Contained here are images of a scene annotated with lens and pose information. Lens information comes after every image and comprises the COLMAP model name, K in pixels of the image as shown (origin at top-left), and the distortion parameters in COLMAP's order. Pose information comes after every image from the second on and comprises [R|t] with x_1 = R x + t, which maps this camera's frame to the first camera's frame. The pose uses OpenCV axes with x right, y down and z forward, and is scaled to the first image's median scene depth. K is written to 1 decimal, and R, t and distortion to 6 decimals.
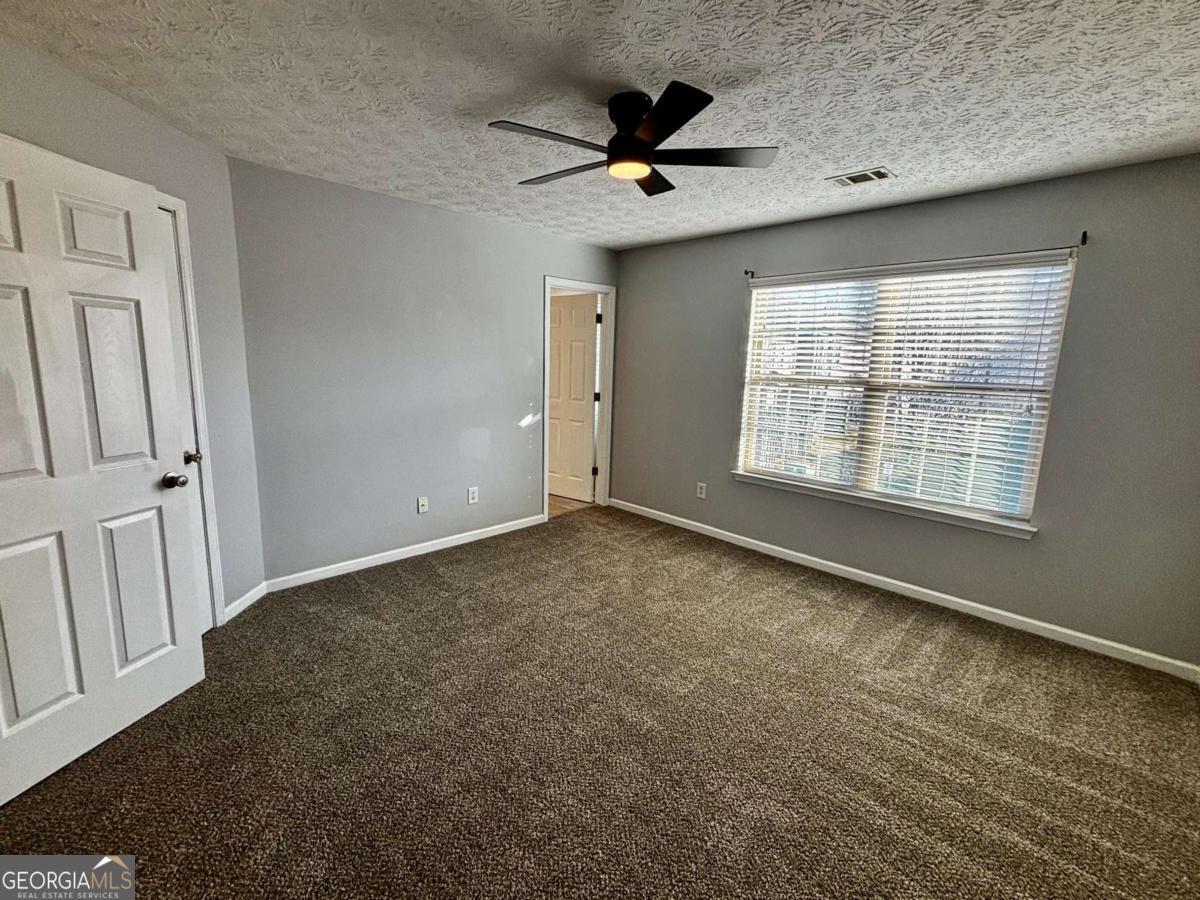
lens RADIAL K [[513.8, 0, 569.9], [0, 513.8, 437.9], [0, 0, 1]] dist [-0.014416, -0.000334]
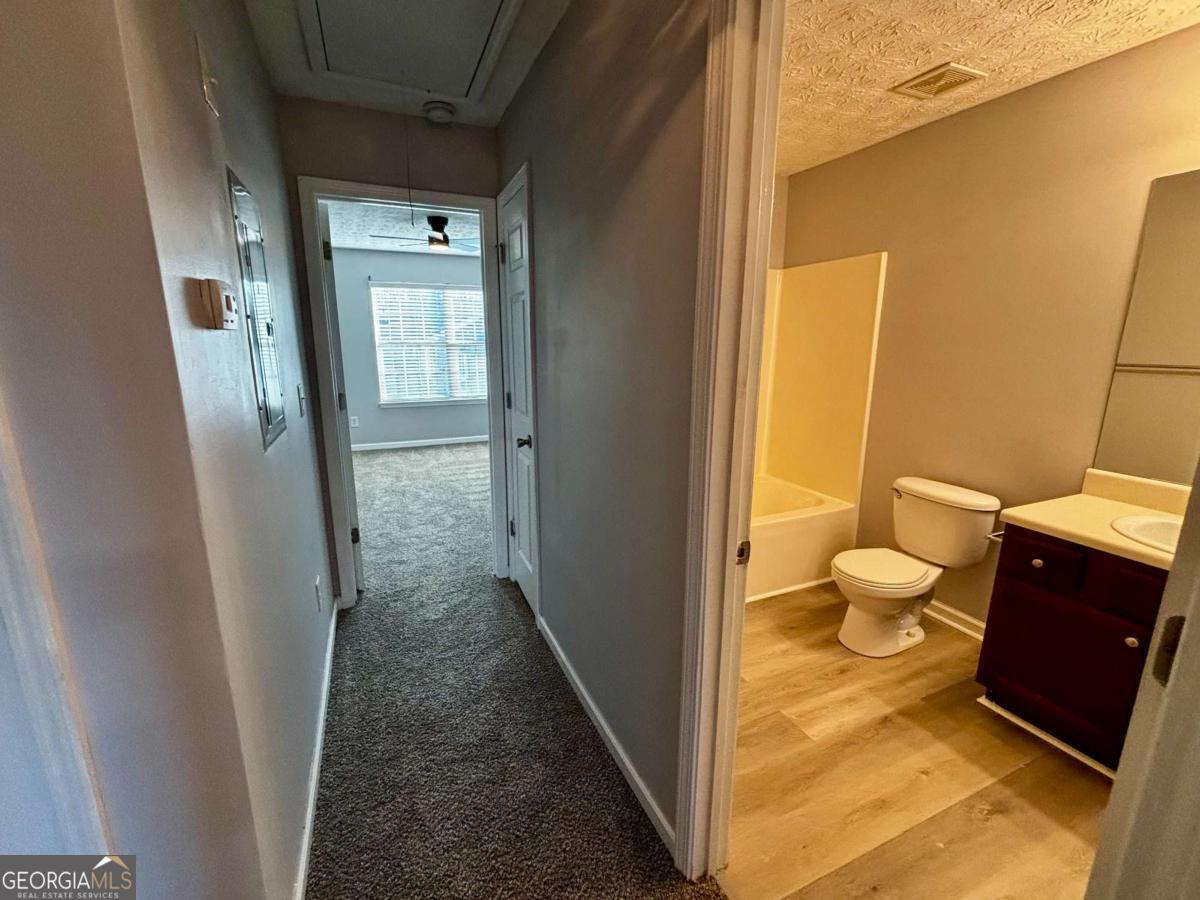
lens RADIAL K [[506.0, 0, 599.8], [0, 506.0, 446.9], [0, 0, 1]] dist [0.003073, 0.000014]
pose [[0.319619, -0.222149, 0.921137, -1.105438], [0.153781, 0.971402, 0.180912, 0.021545], [-0.934984, 0.083831, 0.344641, -0.203850]]
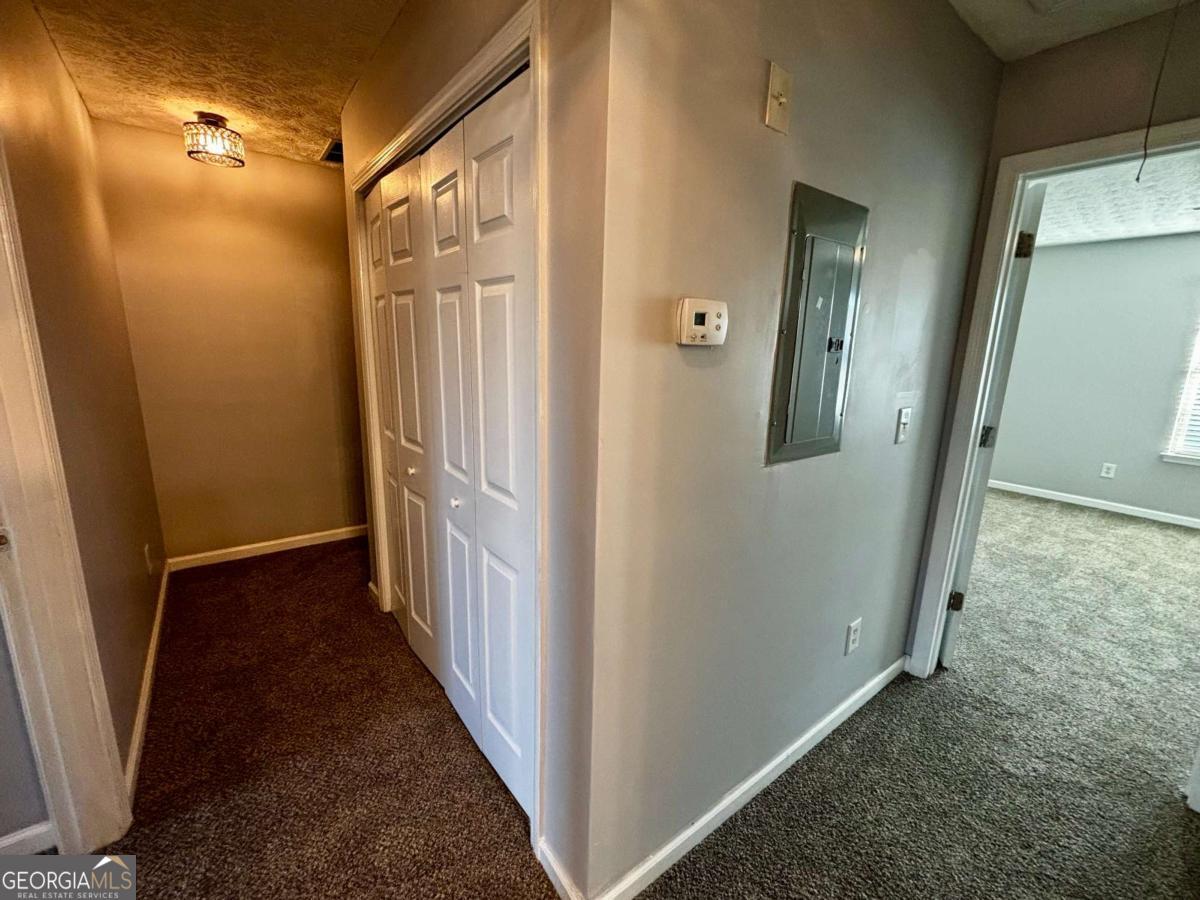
lens RADIAL K [[506.0, 0, 599.8], [0, 506.0, 446.9], [0, 0, 1]] dist [0.003073, 0.000014]
pose [[0.995669, 0.021119, -0.090541, -0.918796], [-0.016964, 0.998778, 0.046419, 0.024933], [0.091410, -0.044682, 0.994810, -0.227618]]
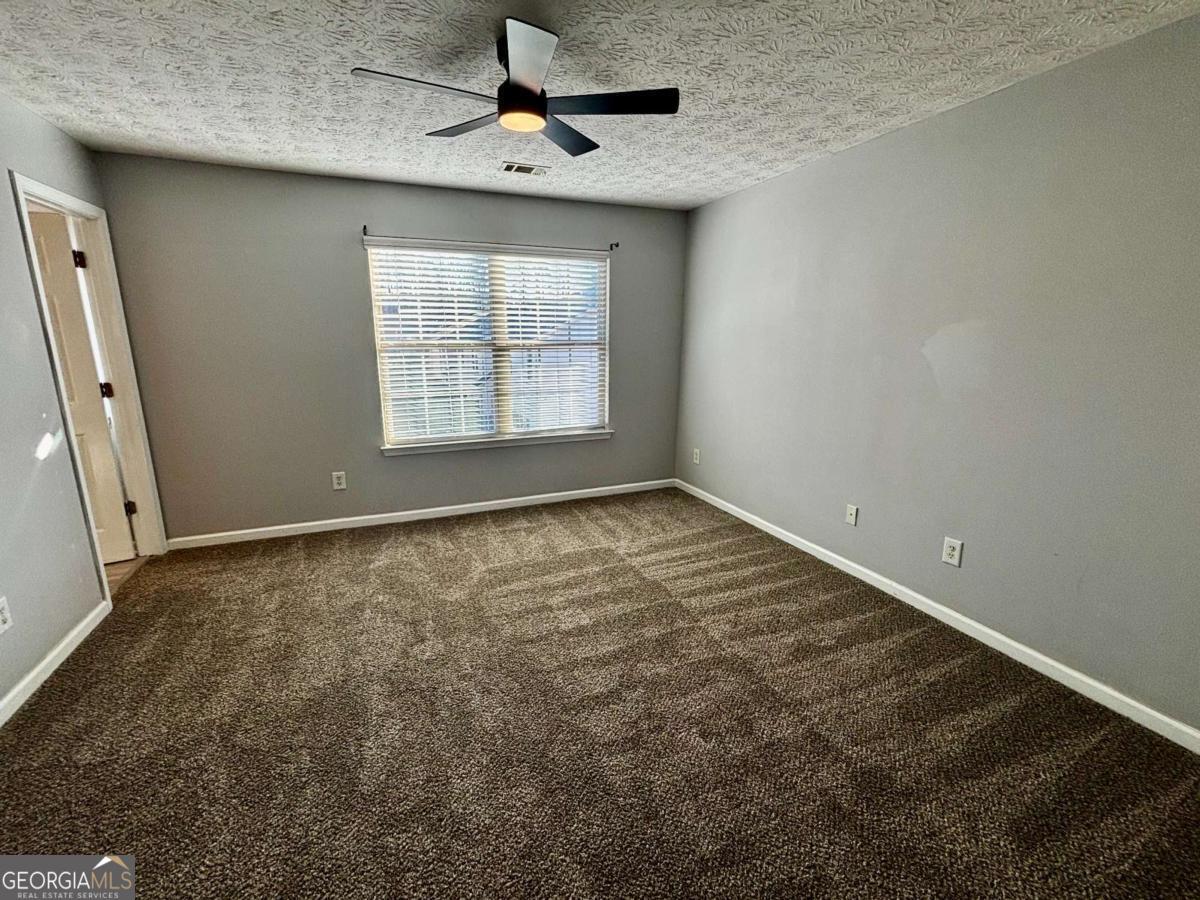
lens RADIAL K [[530.7, 0, 600.0], [0, 530.7, 450.0], [0, 0, 1]] dist [0.002645, -0.000175]
pose [[0.345429, -0.230017, 0.909819, -0.492192], [0.148277, 0.970696, 0.189111, -0.064411], [-0.926657, 0.069581, 0.369412, 0.325926]]
